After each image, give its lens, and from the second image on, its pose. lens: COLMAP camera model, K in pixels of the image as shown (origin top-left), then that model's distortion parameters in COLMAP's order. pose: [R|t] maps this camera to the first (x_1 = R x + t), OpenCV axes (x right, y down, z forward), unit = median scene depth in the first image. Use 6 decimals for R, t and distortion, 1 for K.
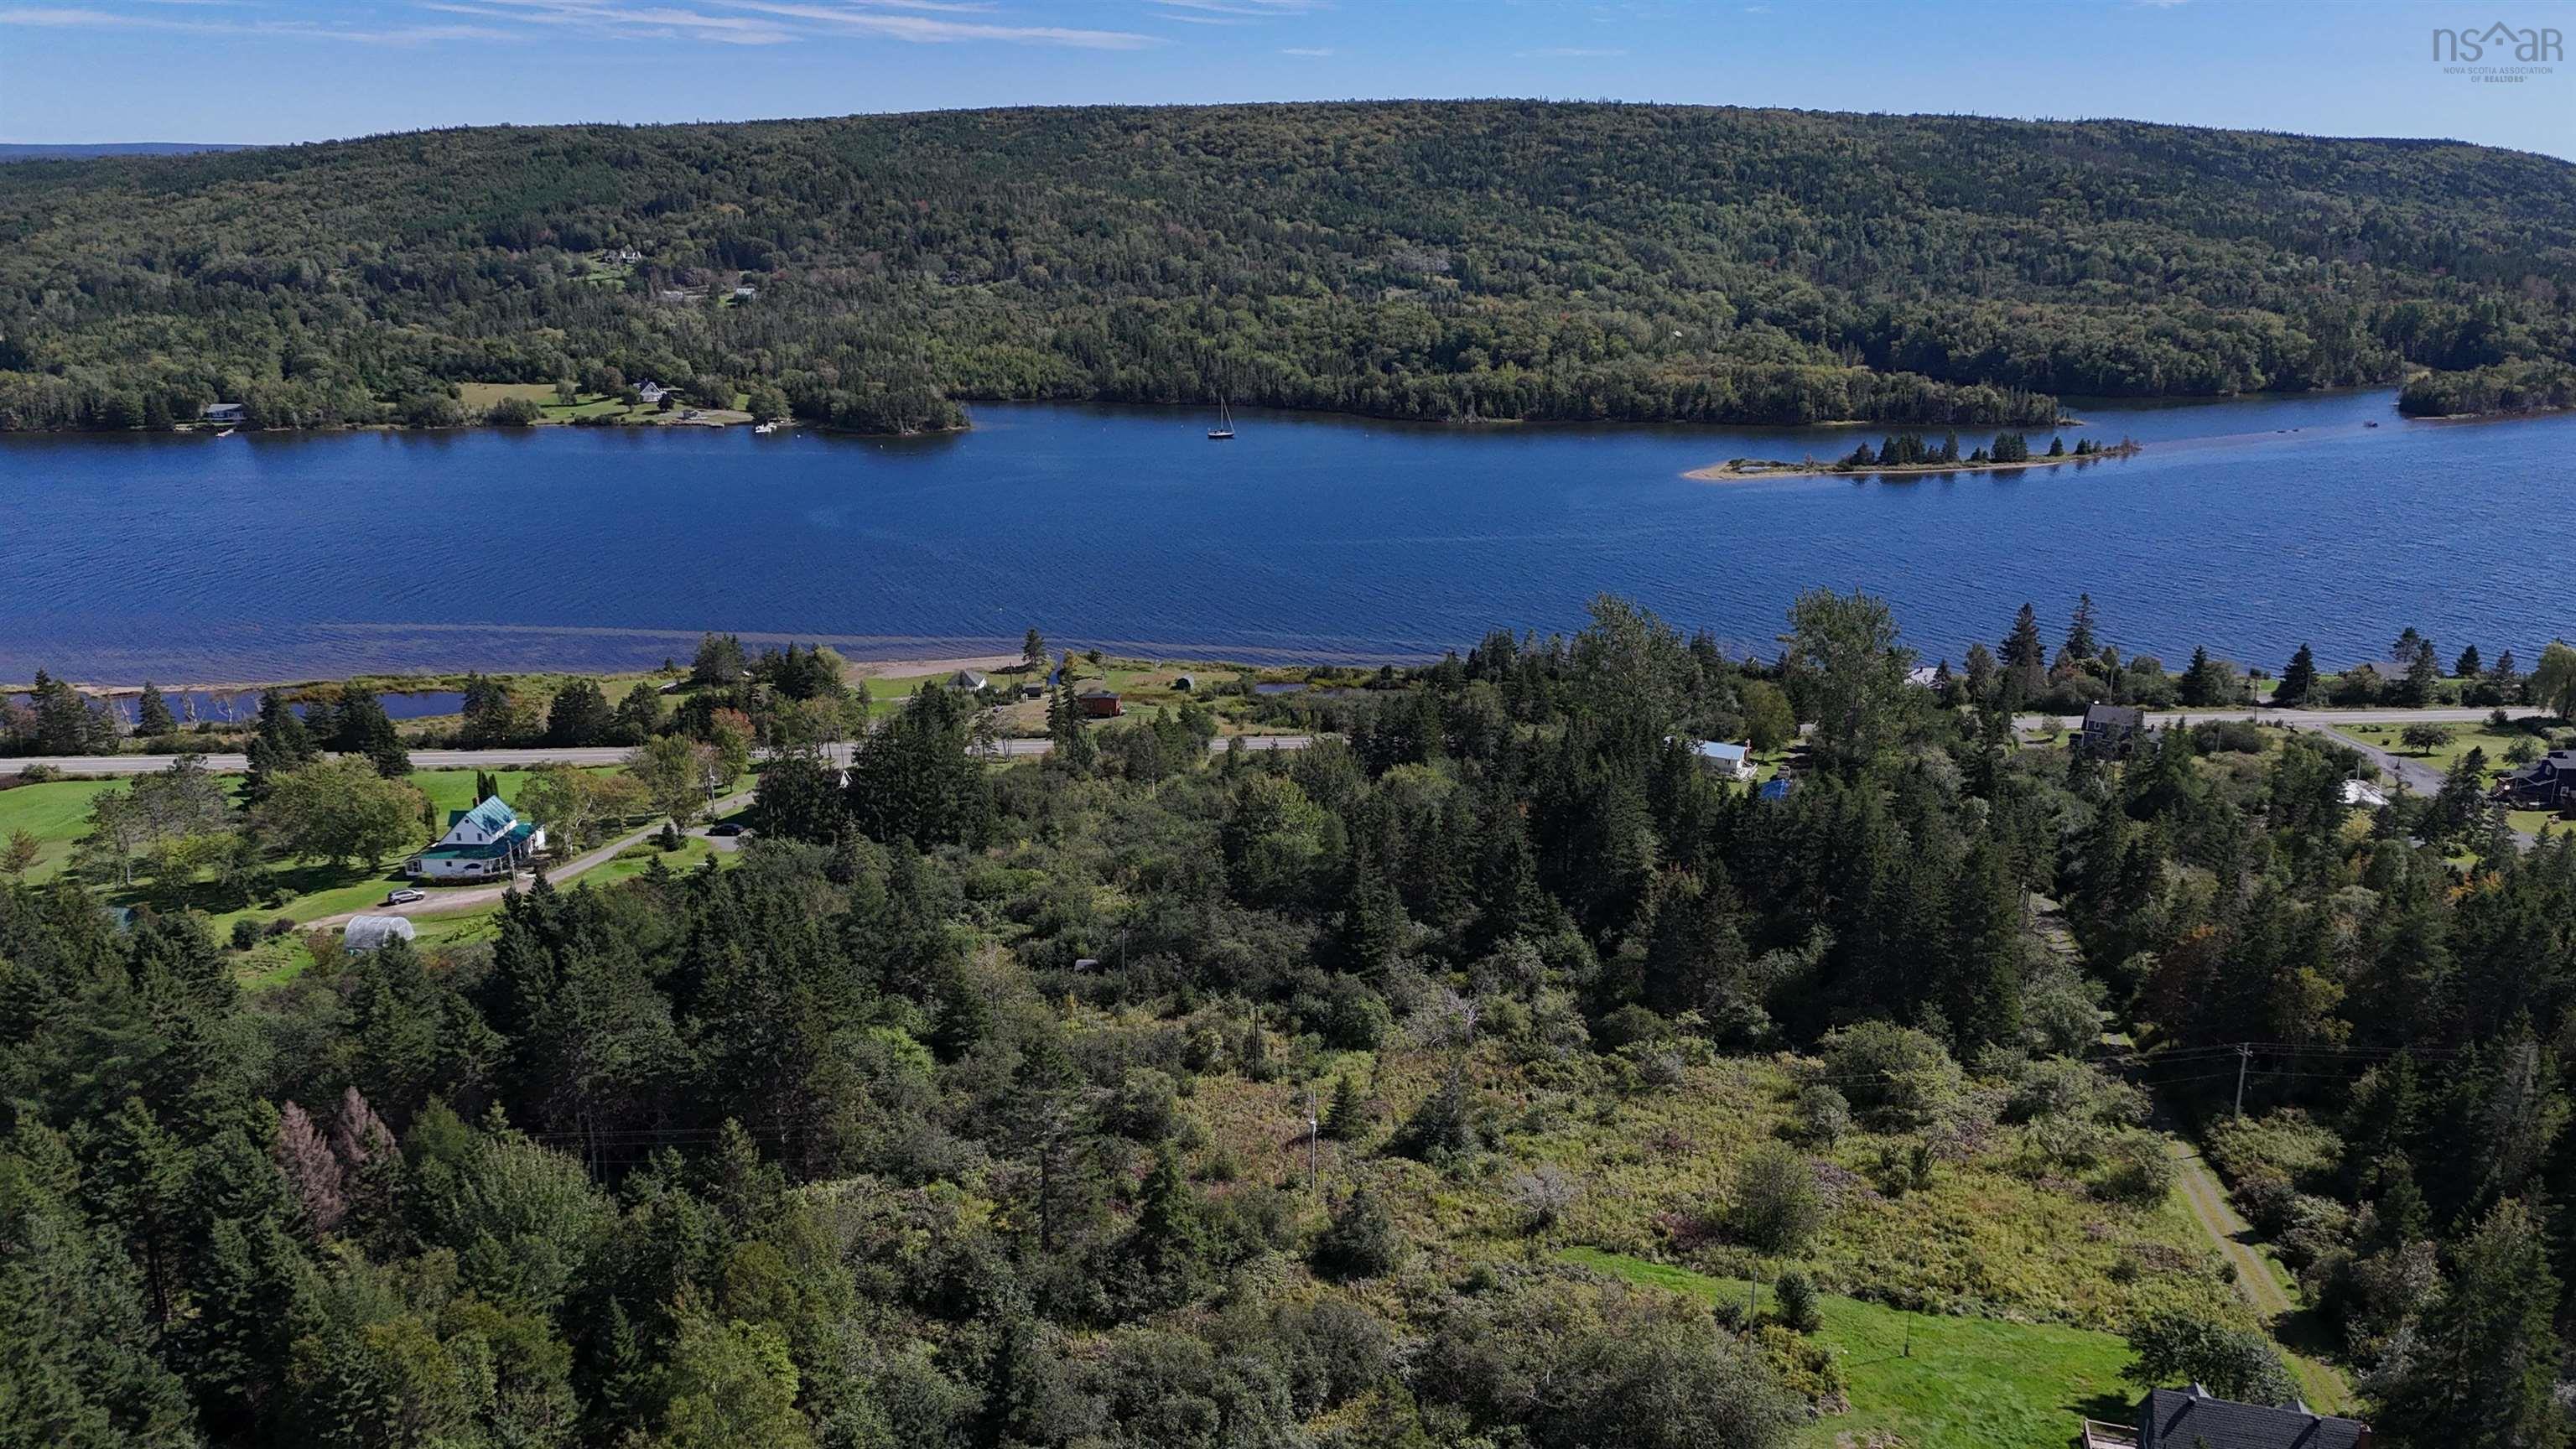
lens RADIAL K [[1887.9, 0, 1288.0], [0, 1887.9, 724.5], [0, 0, 1]] dist [0.076007, -0.070963]
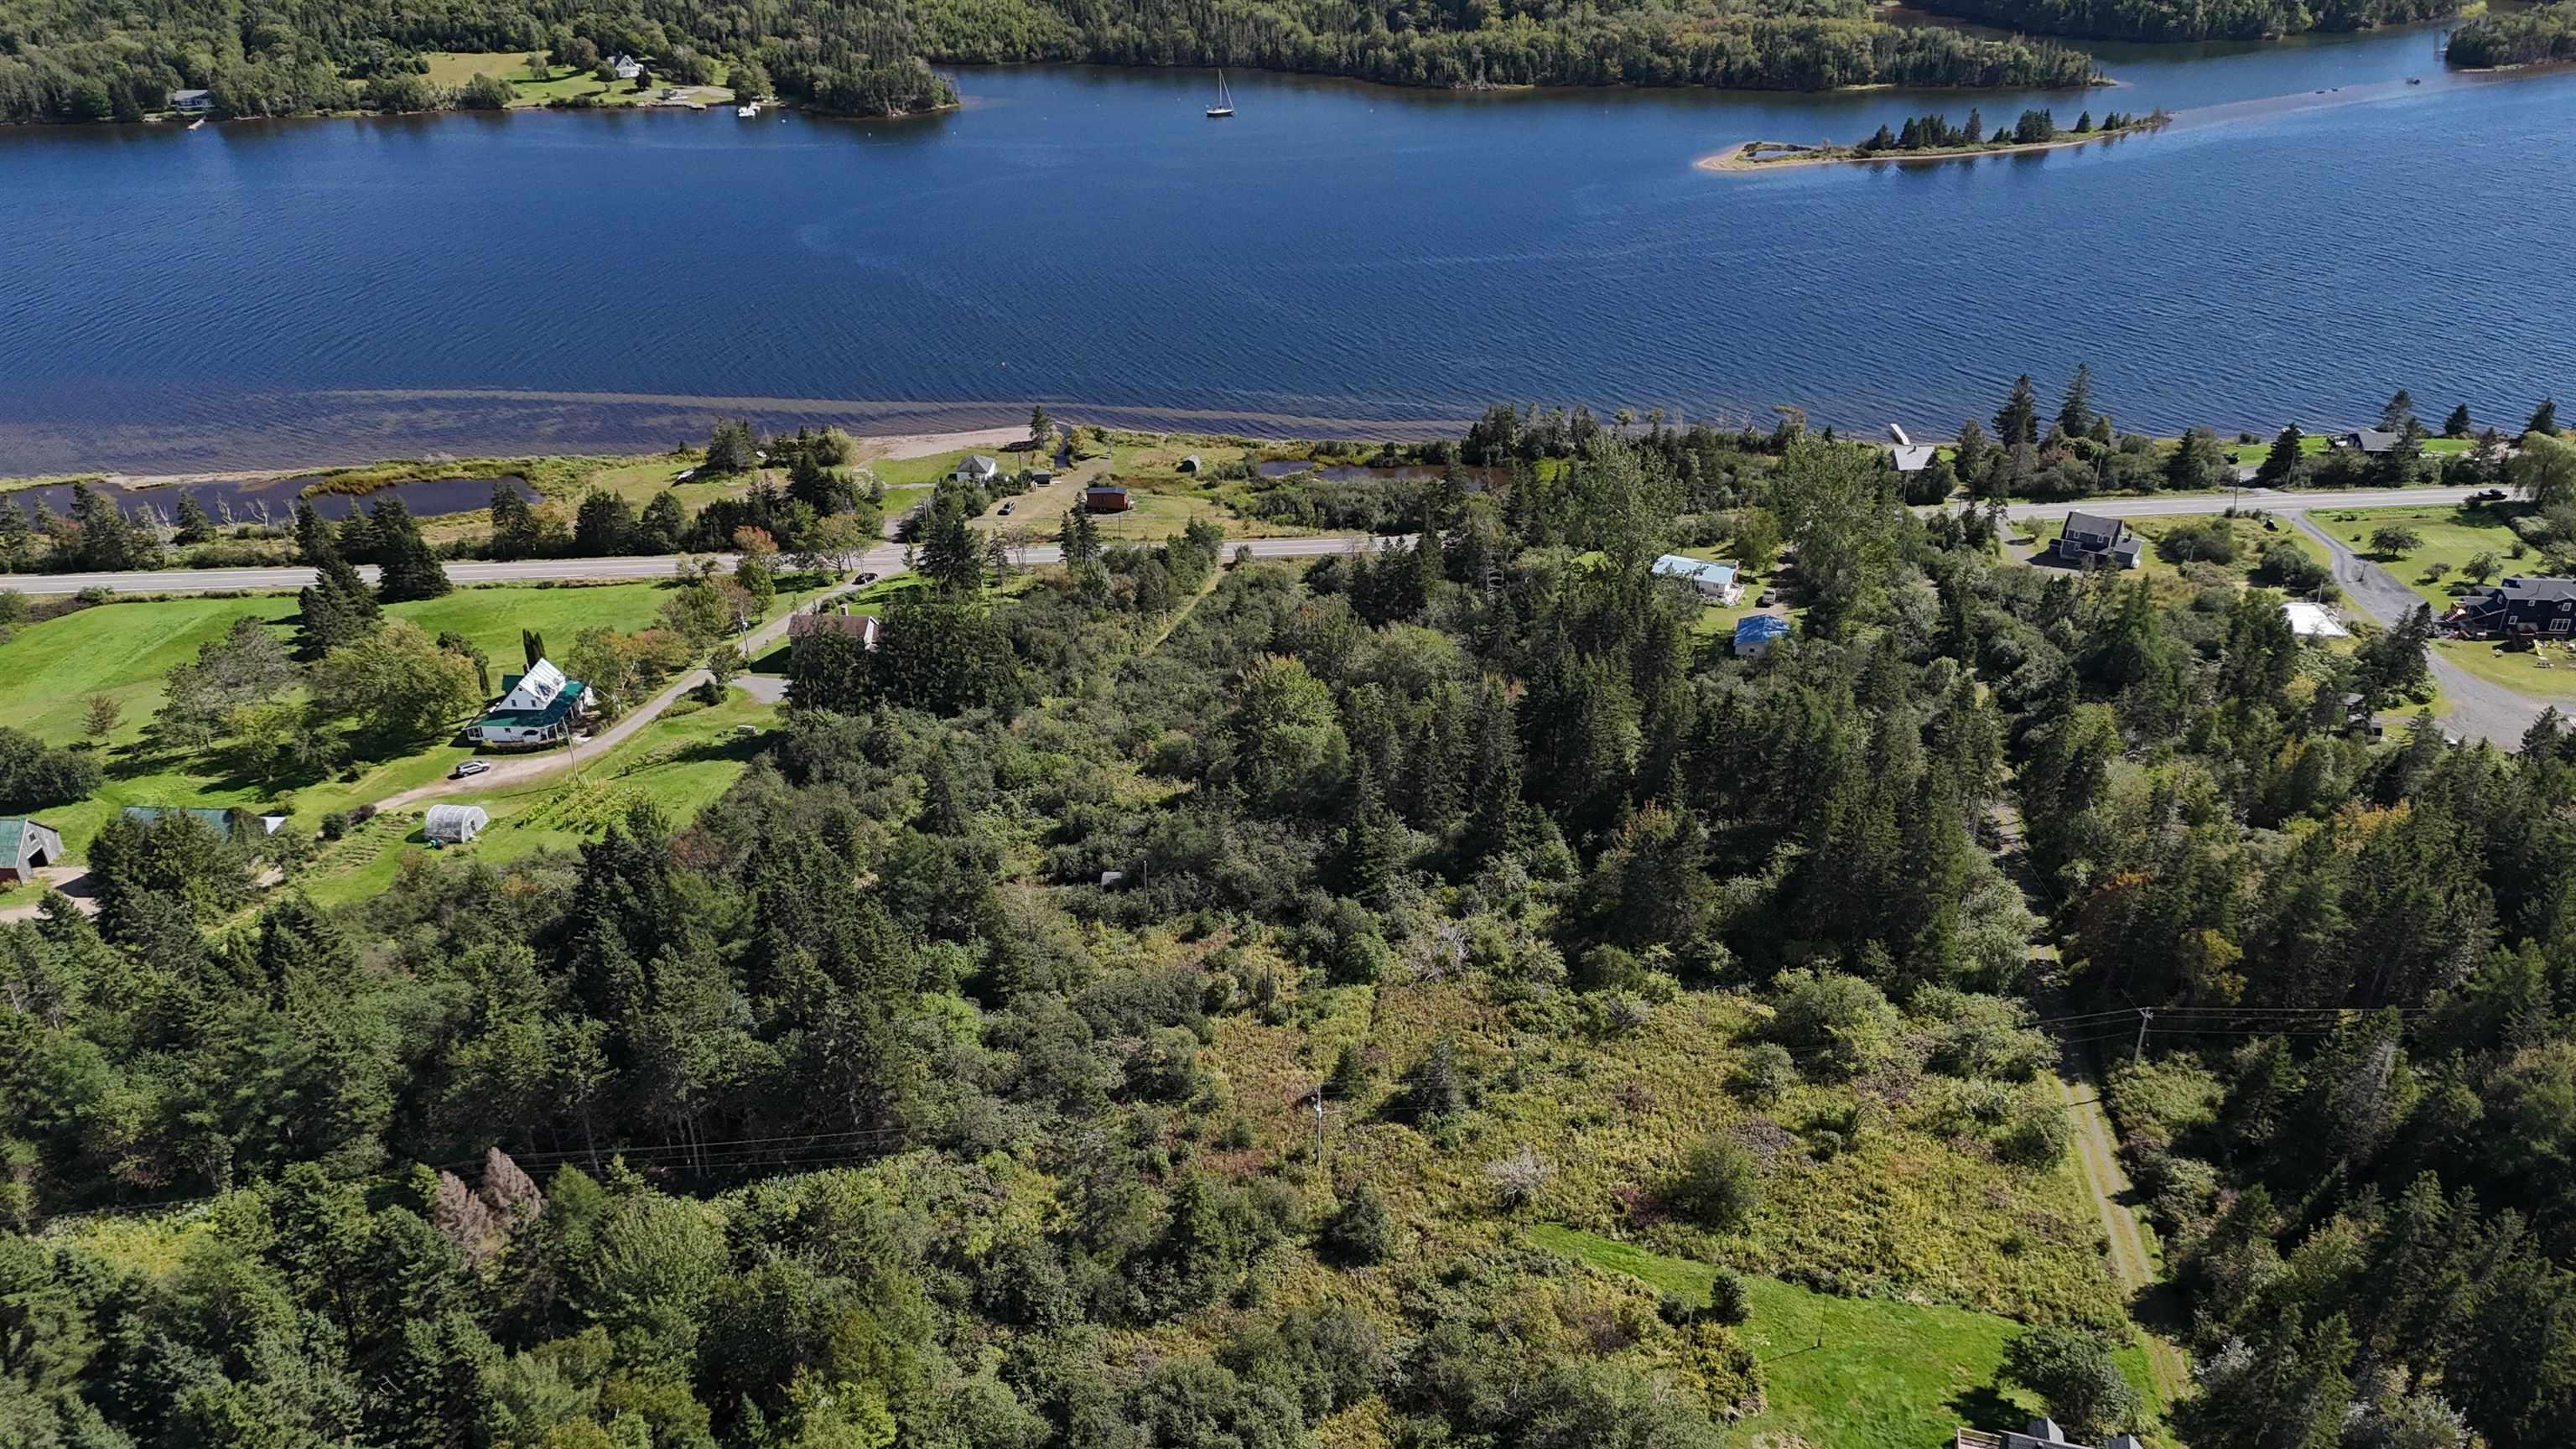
lens RADIAL K [[1887.9, 0, 1288.0], [0, 1887.9, 724.5], [0, 0, 1]] dist [0.076007, -0.070963]
pose [[0.999943, -0.009813, -0.004233, 0.000986], [0.010475, 0.978416, 0.206381, -0.141253], [0.002116, -0.206414, 0.978463, -0.039504]]
